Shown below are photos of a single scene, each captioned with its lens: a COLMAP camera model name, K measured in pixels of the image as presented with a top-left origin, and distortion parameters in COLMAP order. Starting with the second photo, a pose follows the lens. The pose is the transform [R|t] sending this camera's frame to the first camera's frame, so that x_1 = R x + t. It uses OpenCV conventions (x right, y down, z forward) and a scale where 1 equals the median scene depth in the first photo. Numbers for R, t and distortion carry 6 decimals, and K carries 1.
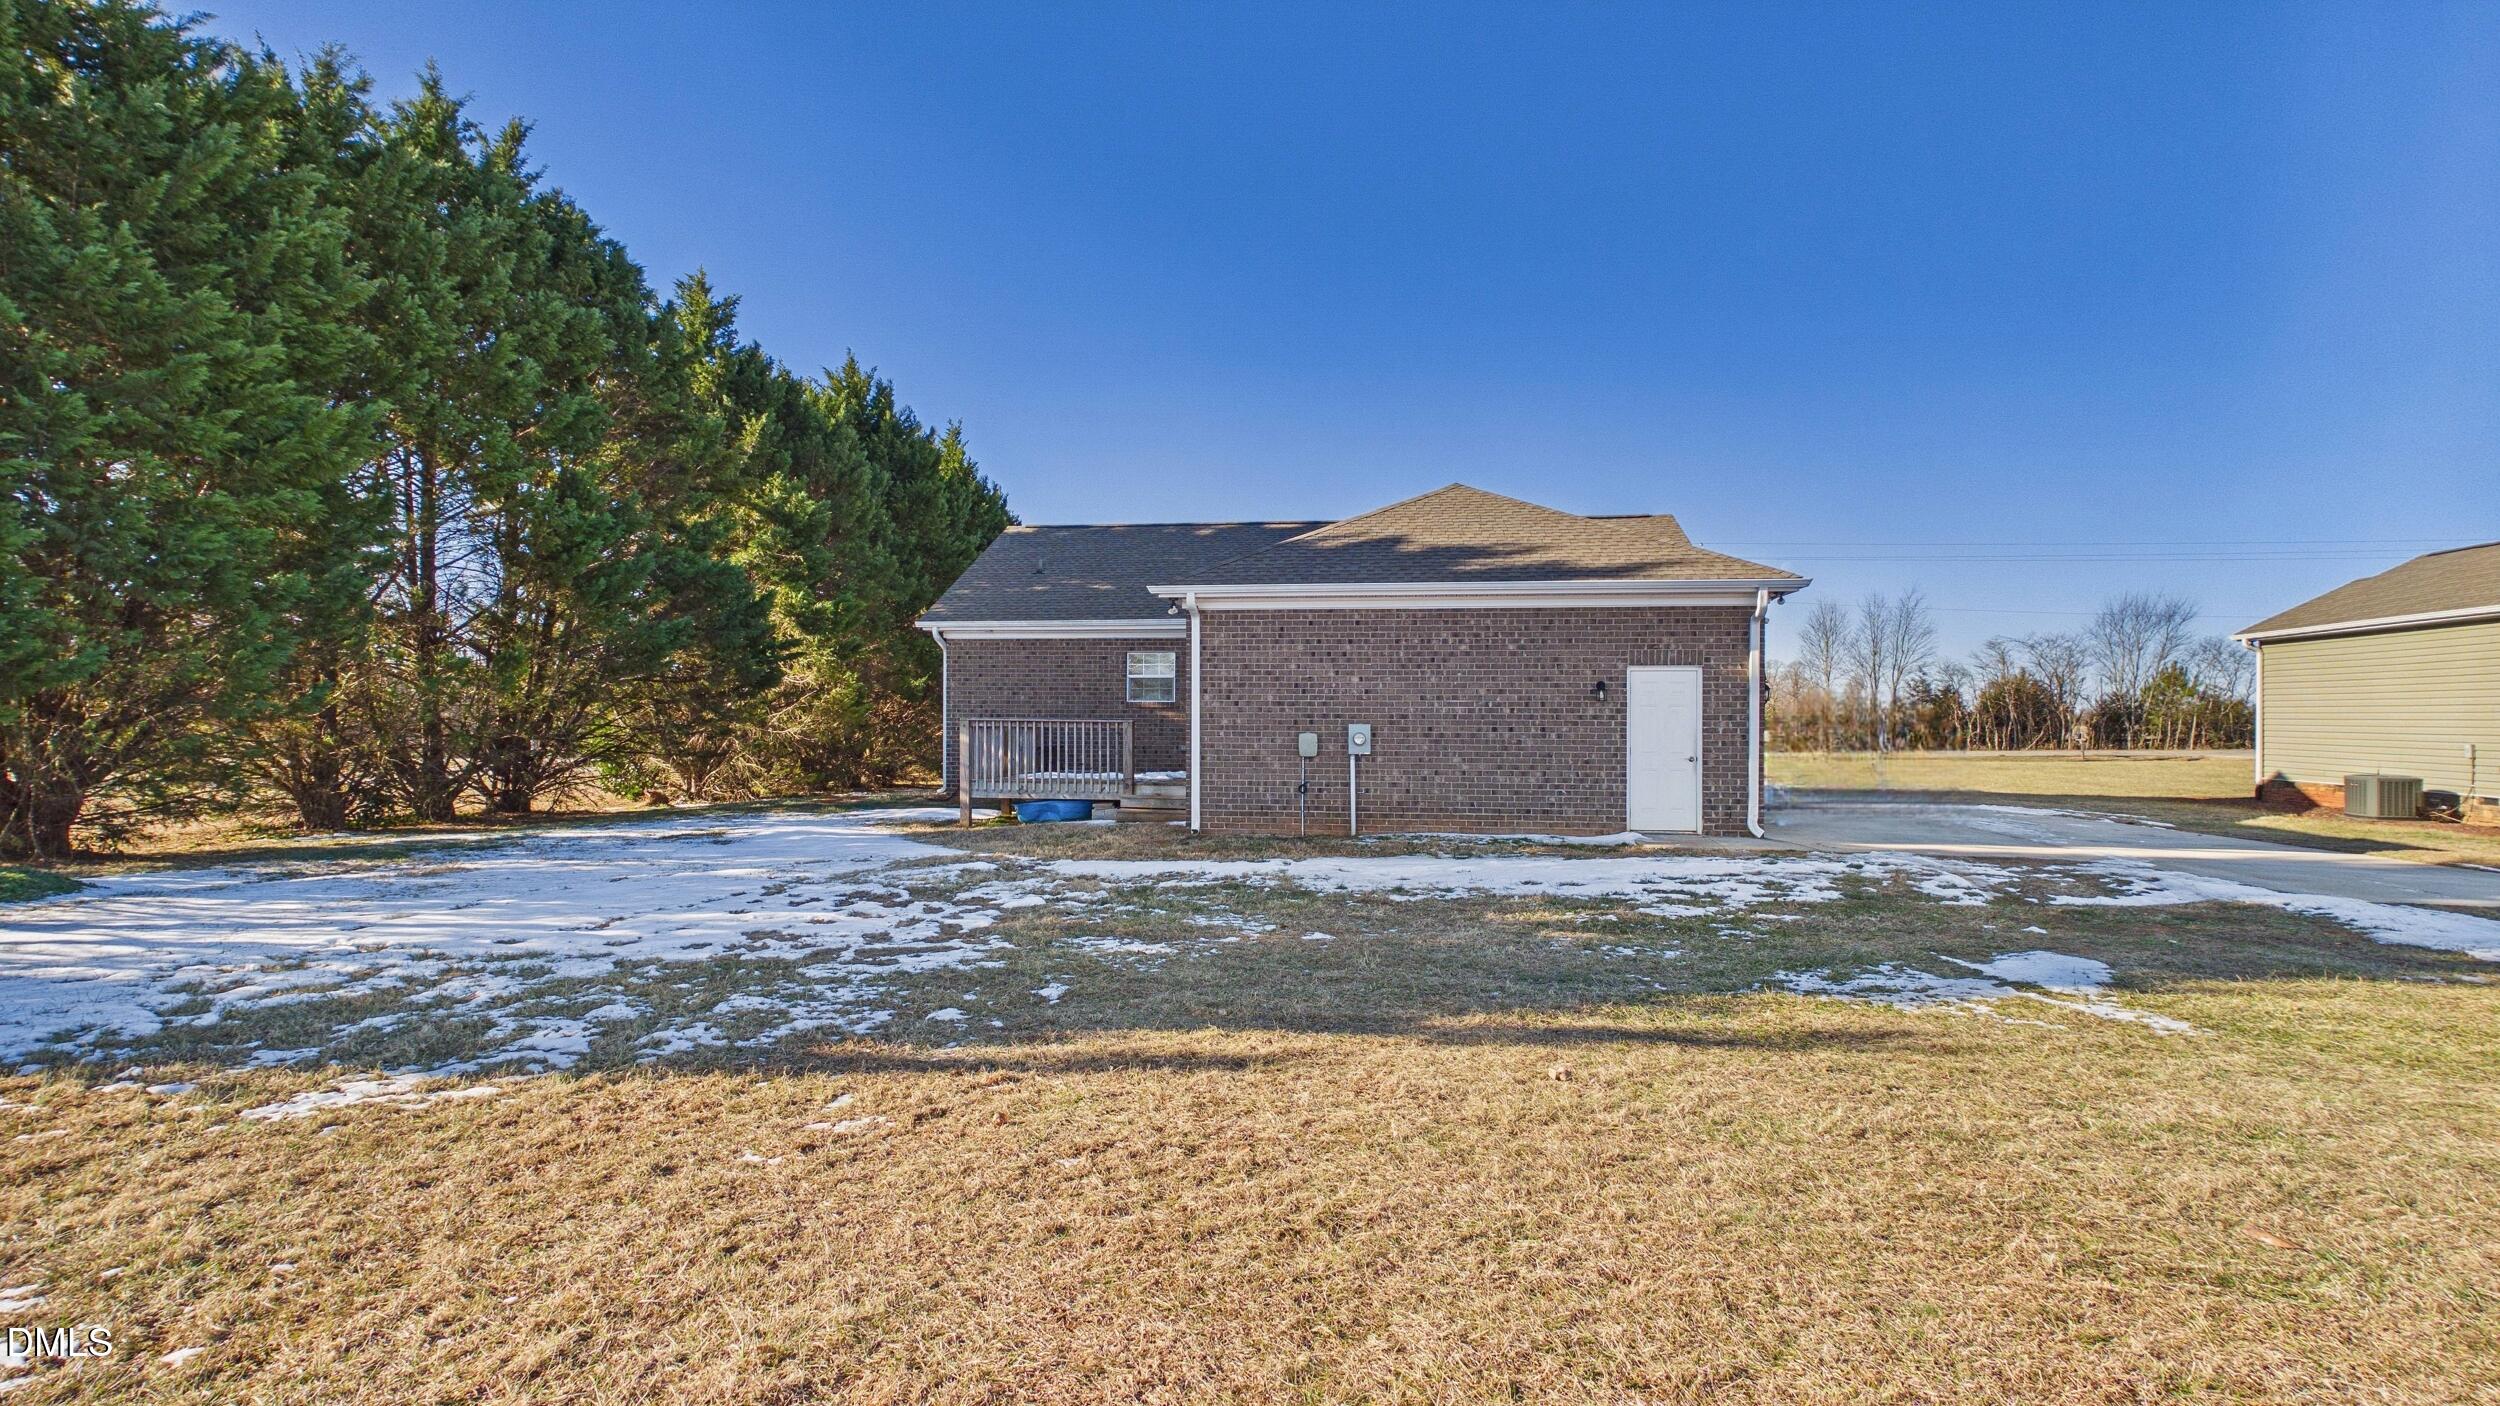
lens RADIAL K [[1196.9, 0, 1269.8], [0, 1196.9, 717.7], [0, 0, 1]] dist [-0.000539, 0.000202]
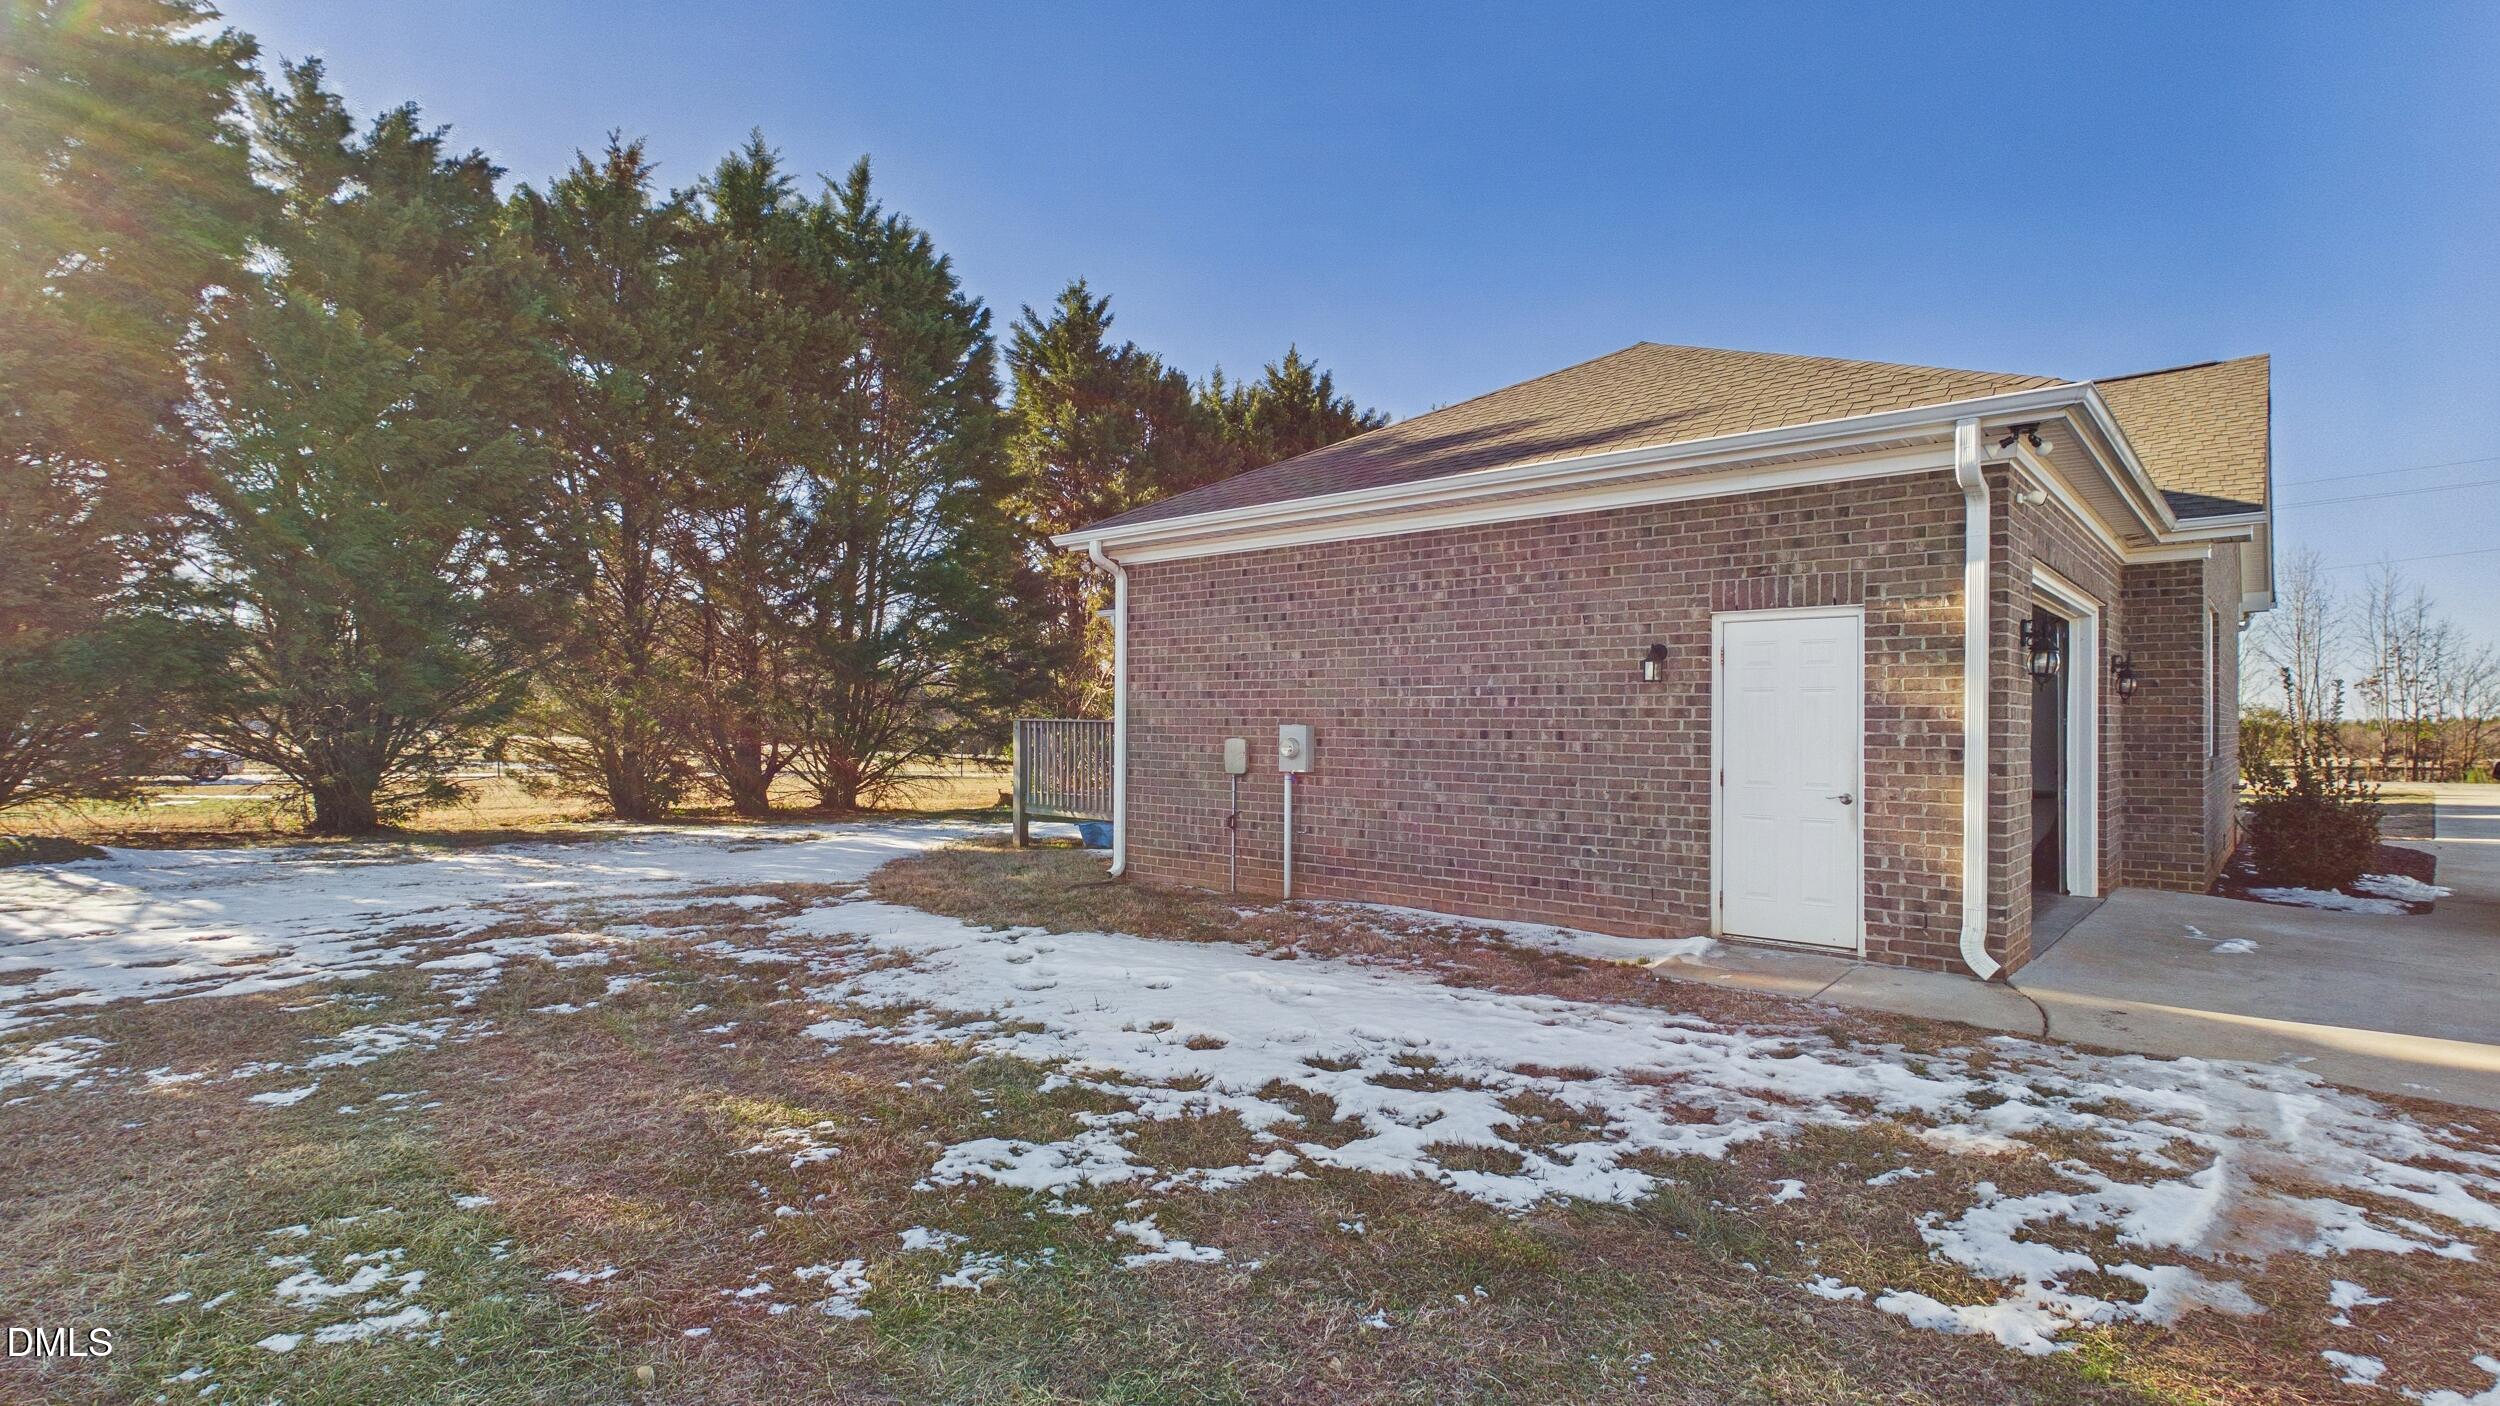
lens RADIAL K [[1196.9, 0, 1269.8], [0, 1196.9, 717.7], [0, 0, 1]] dist [-0.000539, 0.000202]
pose [[0.837738, -0.001279, -0.546070, 0.413682], [-0.001524, 0.999988, -0.004681, 0.004490], [0.546070, 0.004754, 0.837726, 0.458390]]
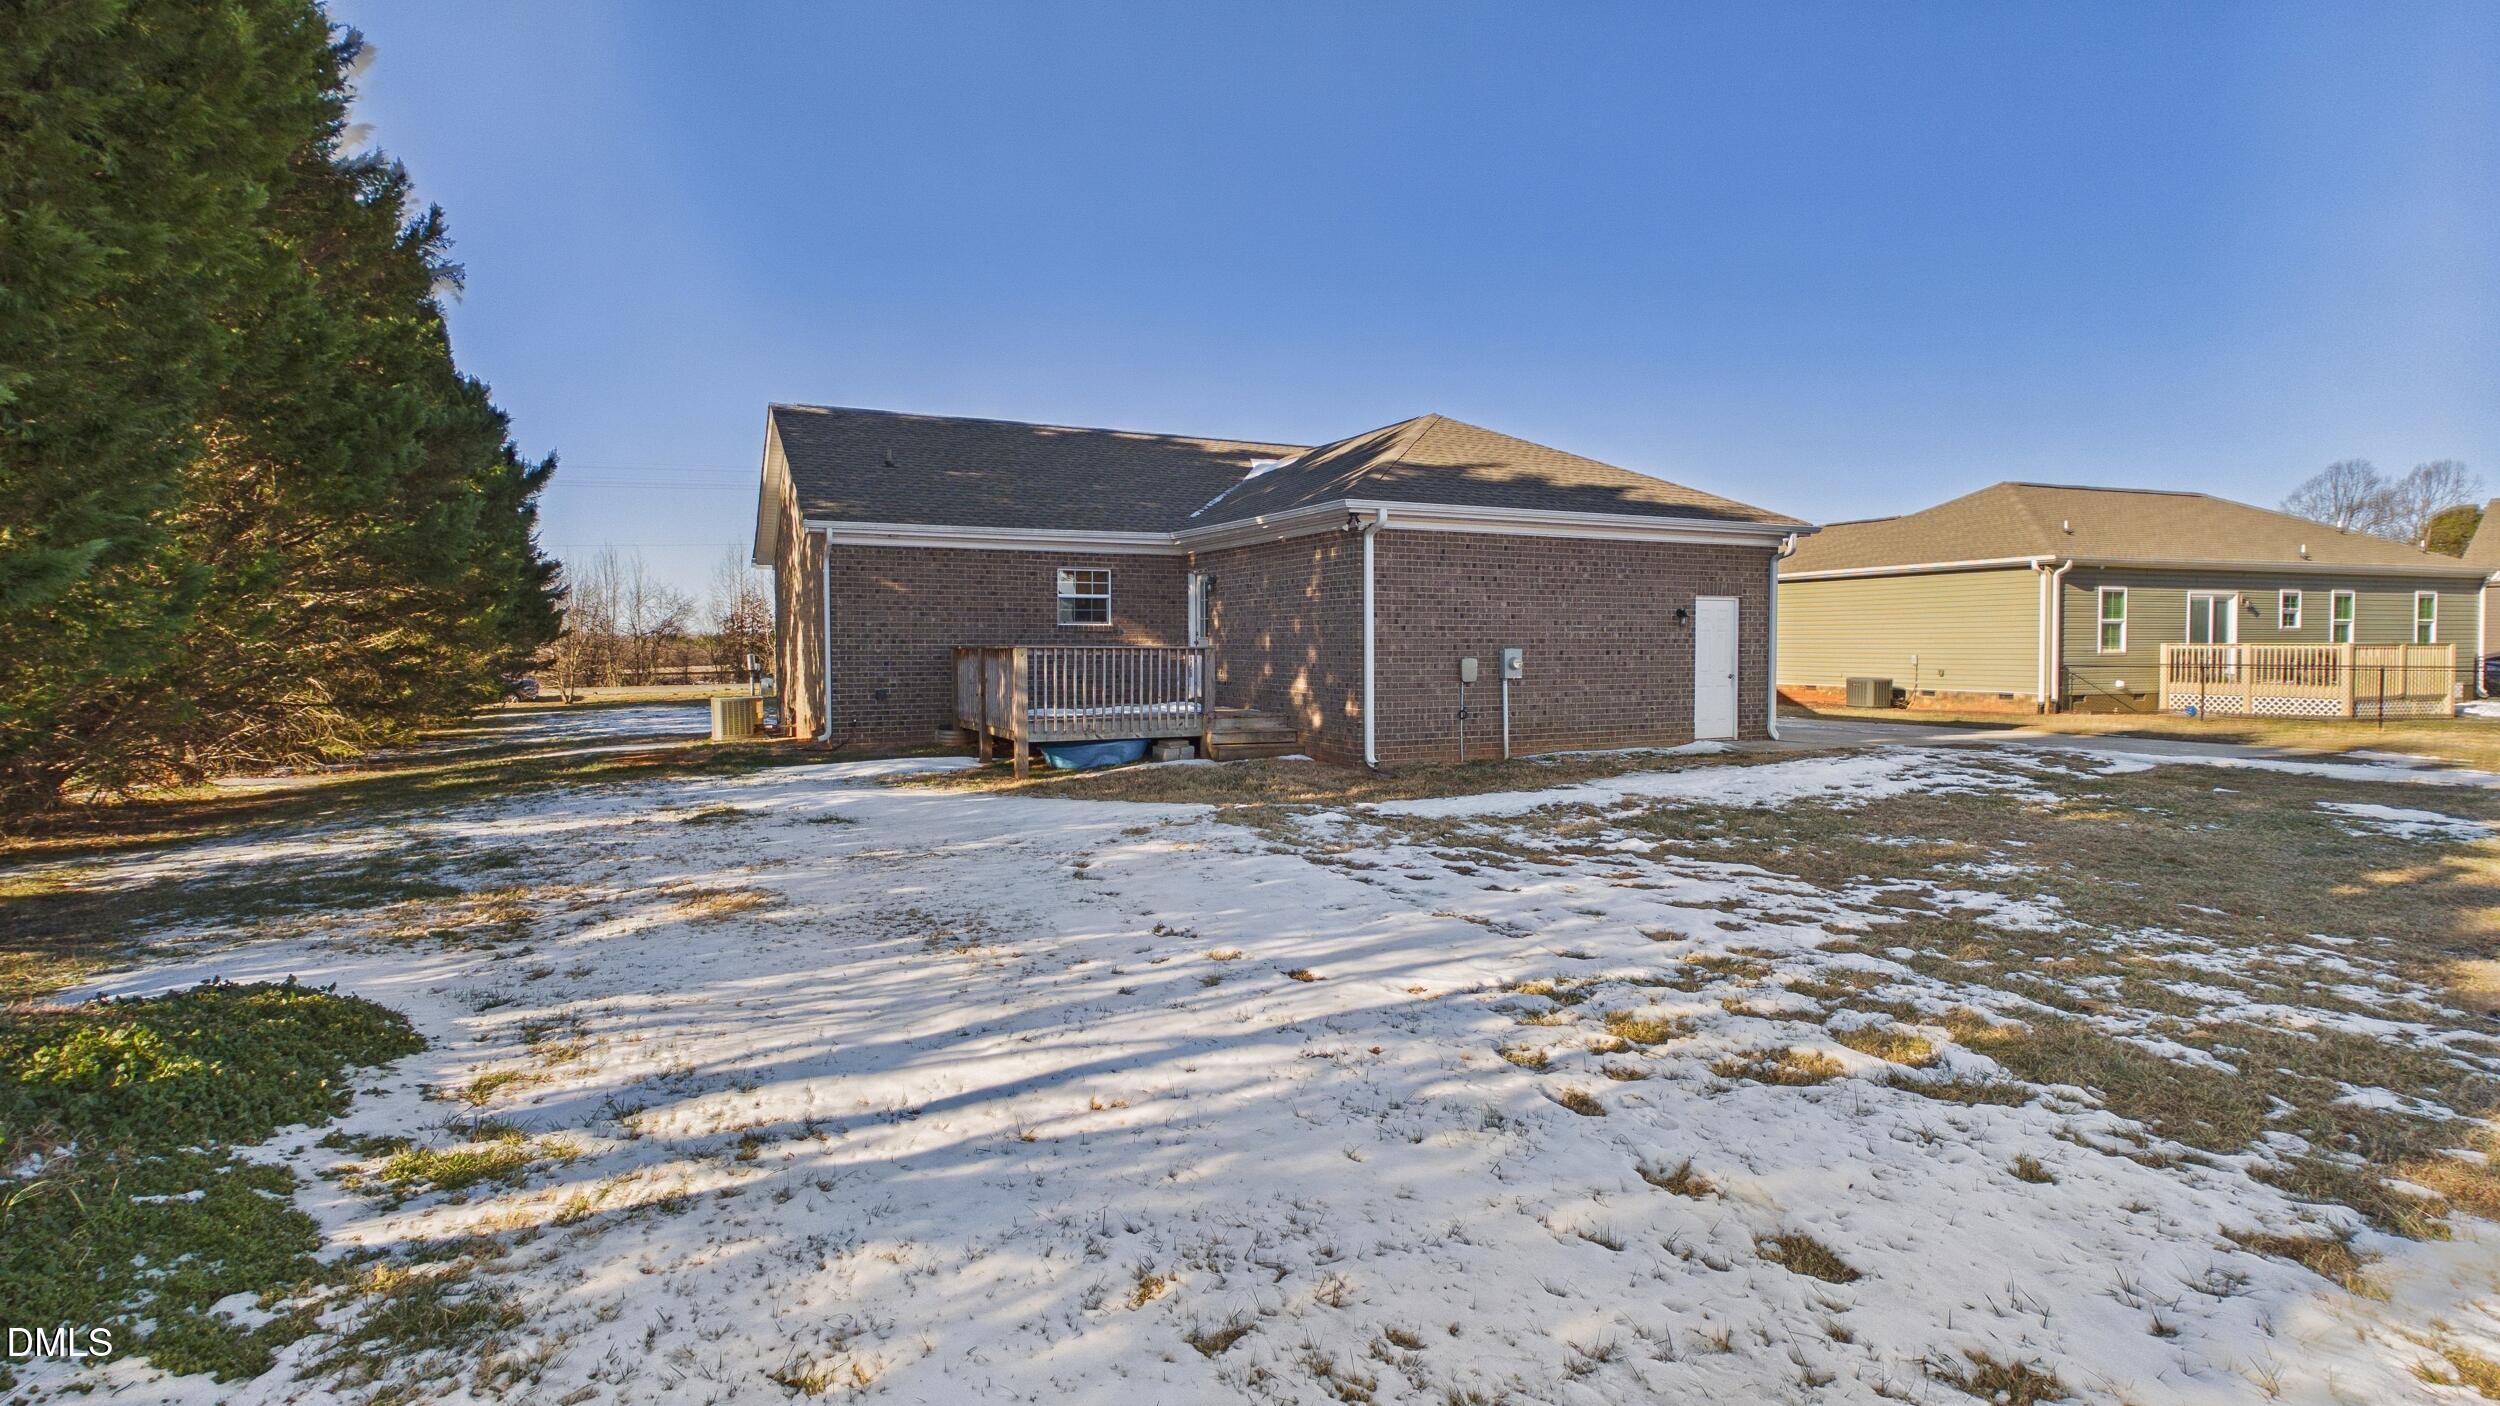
lens RADIAL K [[1196.9, 0, 1269.8], [0, 1196.9, 717.7], [0, 0, 1]] dist [-0.000539, 0.000202]
pose [[0.831889, -0.040579, 0.553456, -0.662299], [0.004357, 0.997770, 0.066606, -0.004797], [-0.554925, -0.052997, 0.830211, 0.268083]]
